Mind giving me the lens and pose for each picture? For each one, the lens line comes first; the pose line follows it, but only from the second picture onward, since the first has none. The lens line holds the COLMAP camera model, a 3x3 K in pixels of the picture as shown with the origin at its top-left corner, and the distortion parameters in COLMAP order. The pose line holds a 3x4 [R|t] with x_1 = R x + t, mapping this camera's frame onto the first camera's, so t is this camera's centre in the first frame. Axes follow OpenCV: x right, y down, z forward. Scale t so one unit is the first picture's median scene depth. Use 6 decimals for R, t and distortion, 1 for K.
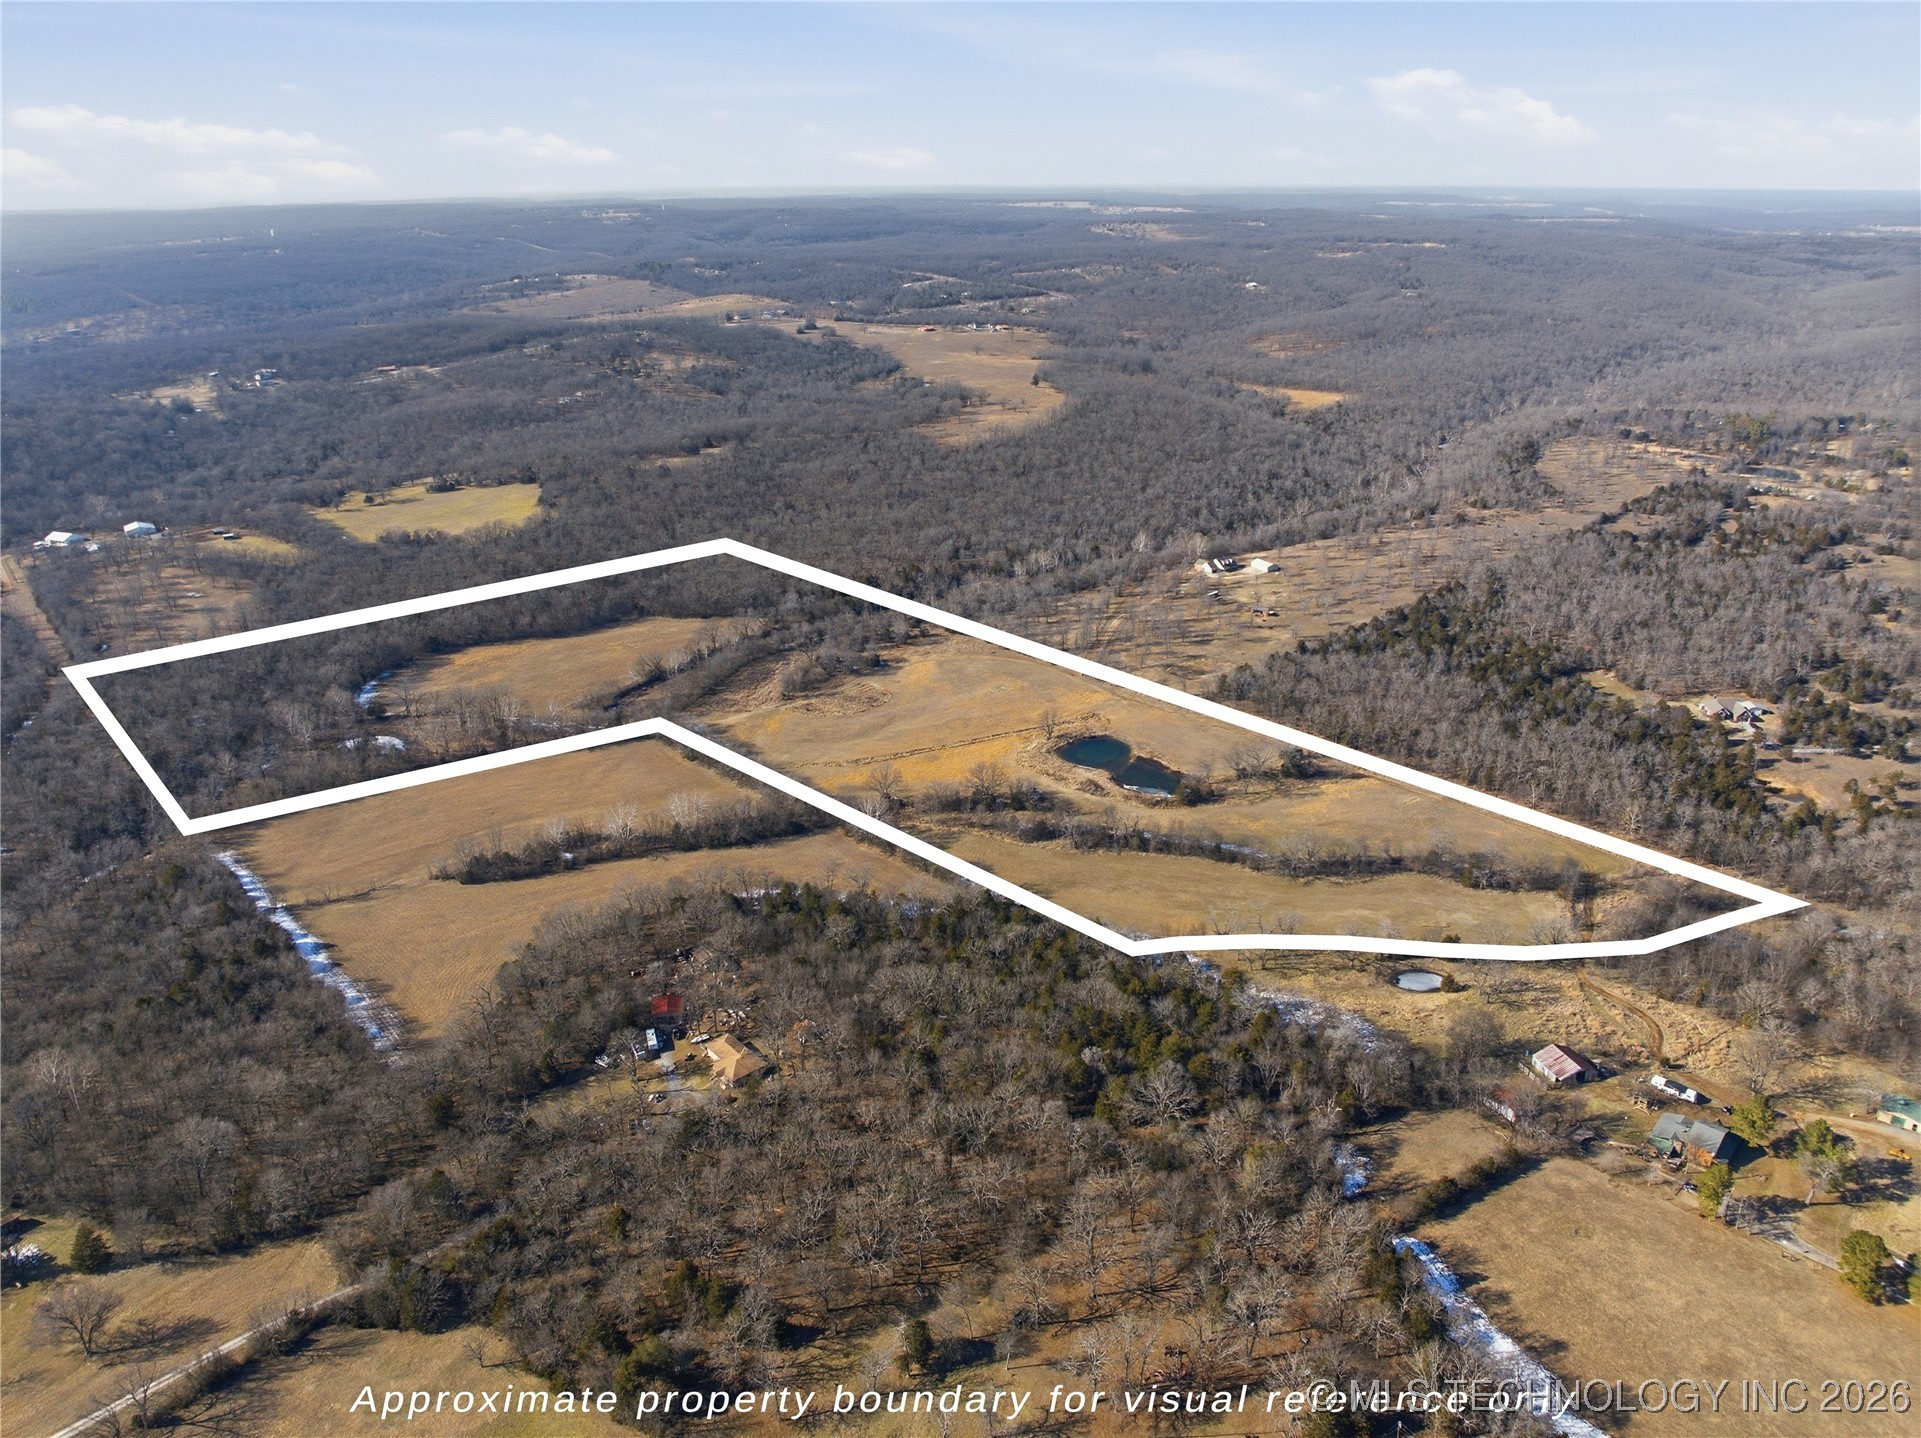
lens RADIAL K [[1356.1, 0, 954.3], [0, 1356.1, 720.4], [0, 0, 1]] dist [-0.044051, 0.008350]
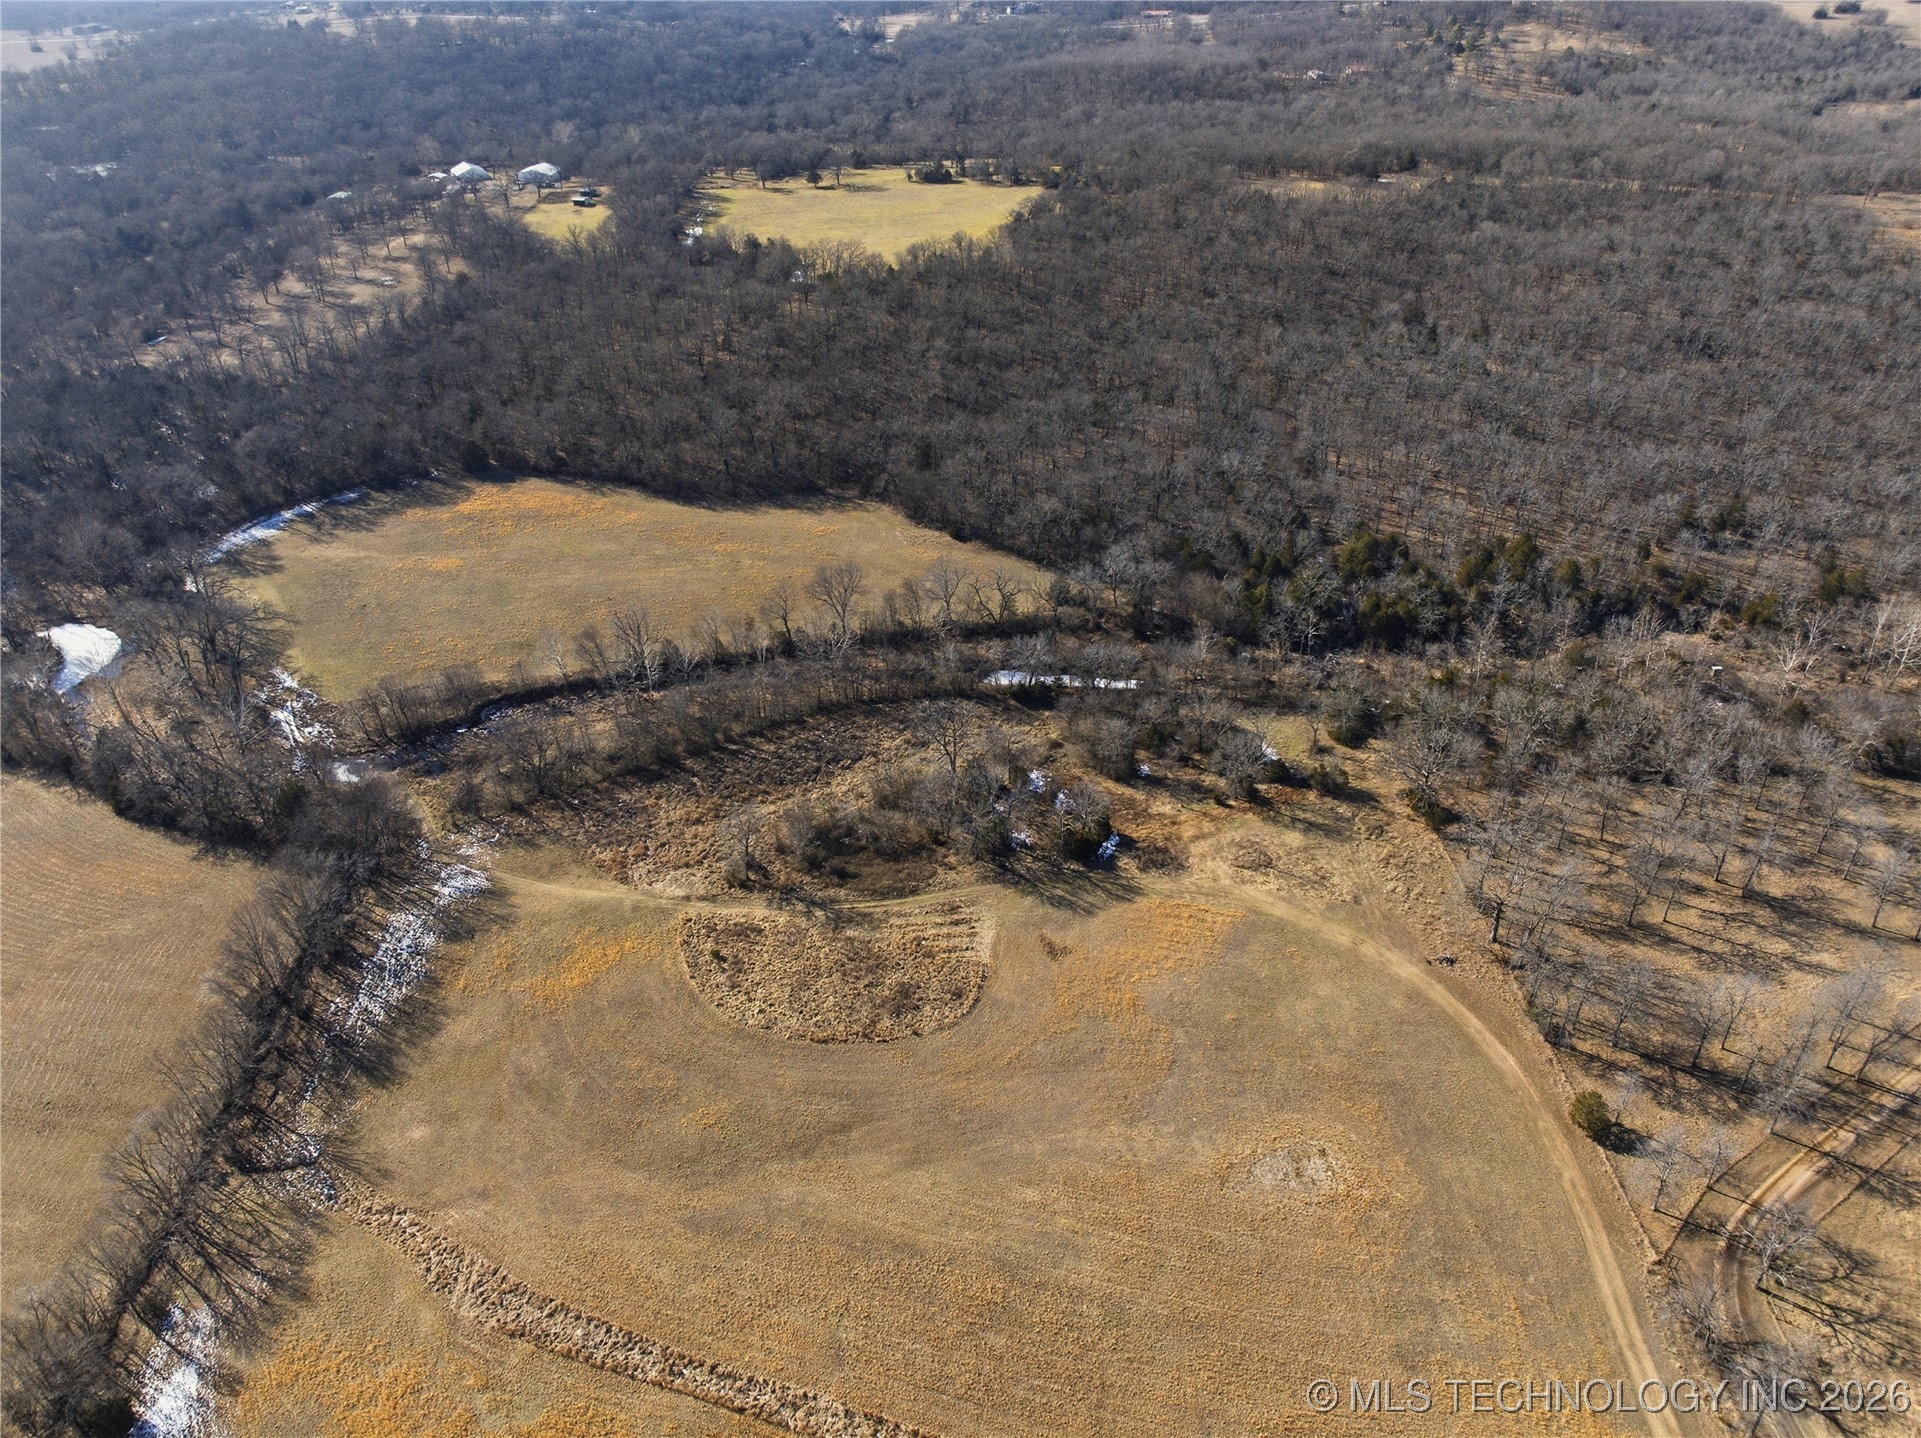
lens RADIAL K [[1356.1, 0, 956.1], [0, 1356.1, 711.5], [0, 0, 1]] dist [-0.044051, 0.008350]
pose [[0.744310, 0.355640, -0.565263, 0.107728], [-0.245302, 0.932836, 0.263900, -0.171560], [0.621151, -0.057763, 0.781559, 0.793601]]
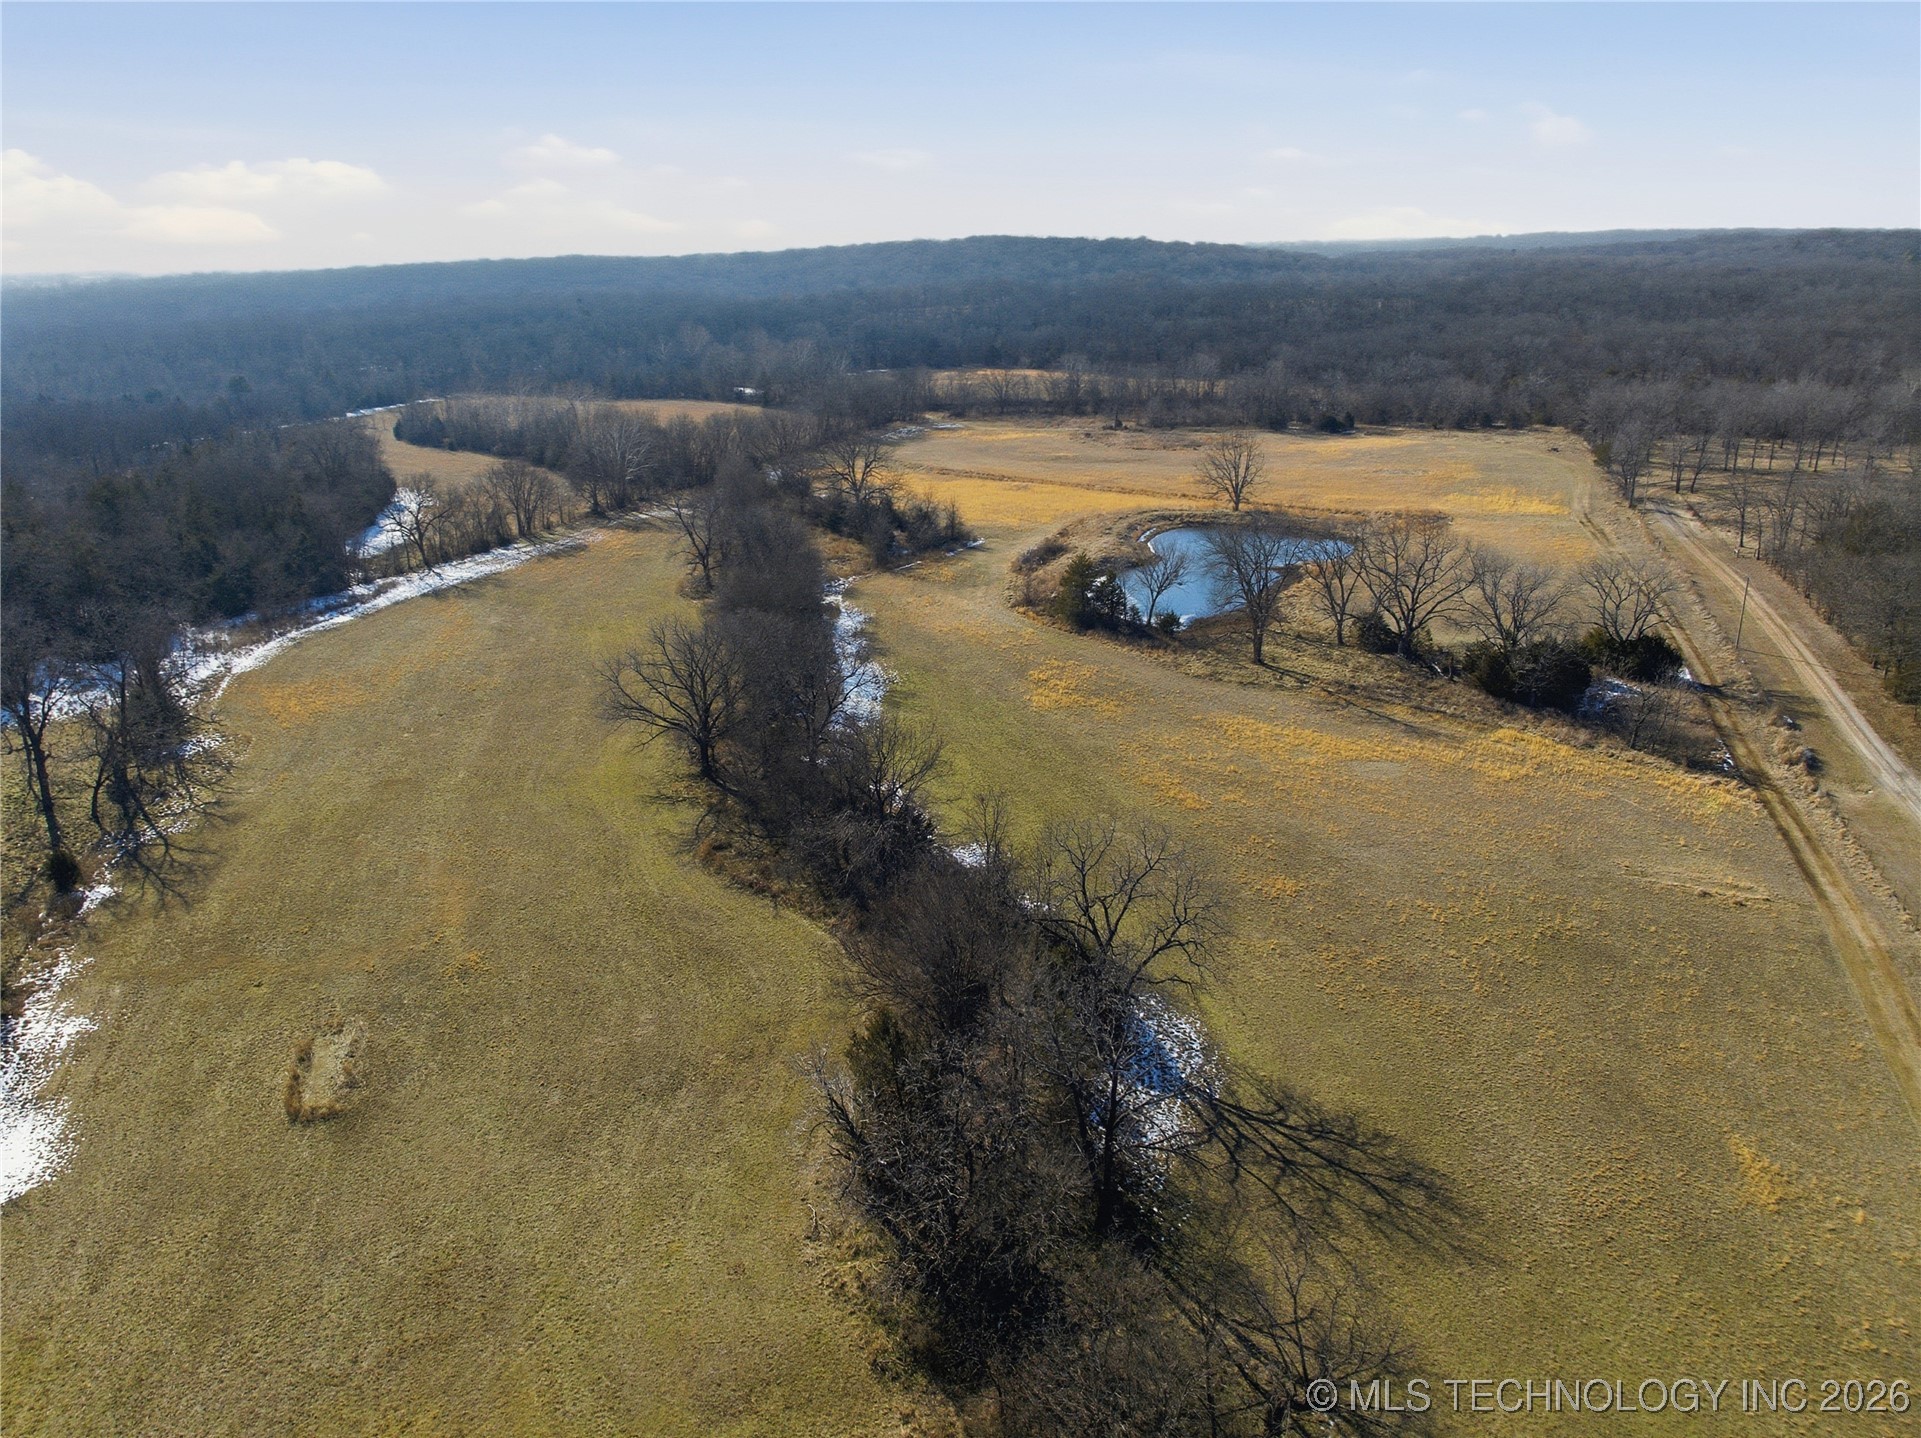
lens RADIAL K [[1356.1, 0, 954.5], [0, 1356.1, 714.8], [0, 0, 1]] dist [-0.044051, 0.008350]
pose [[0.452594, 0.290681, -0.843008, 0.382477], [-0.336232, 0.931227, 0.140584, 0.040672], [0.825898, 0.219819, 0.519204, 0.702454]]
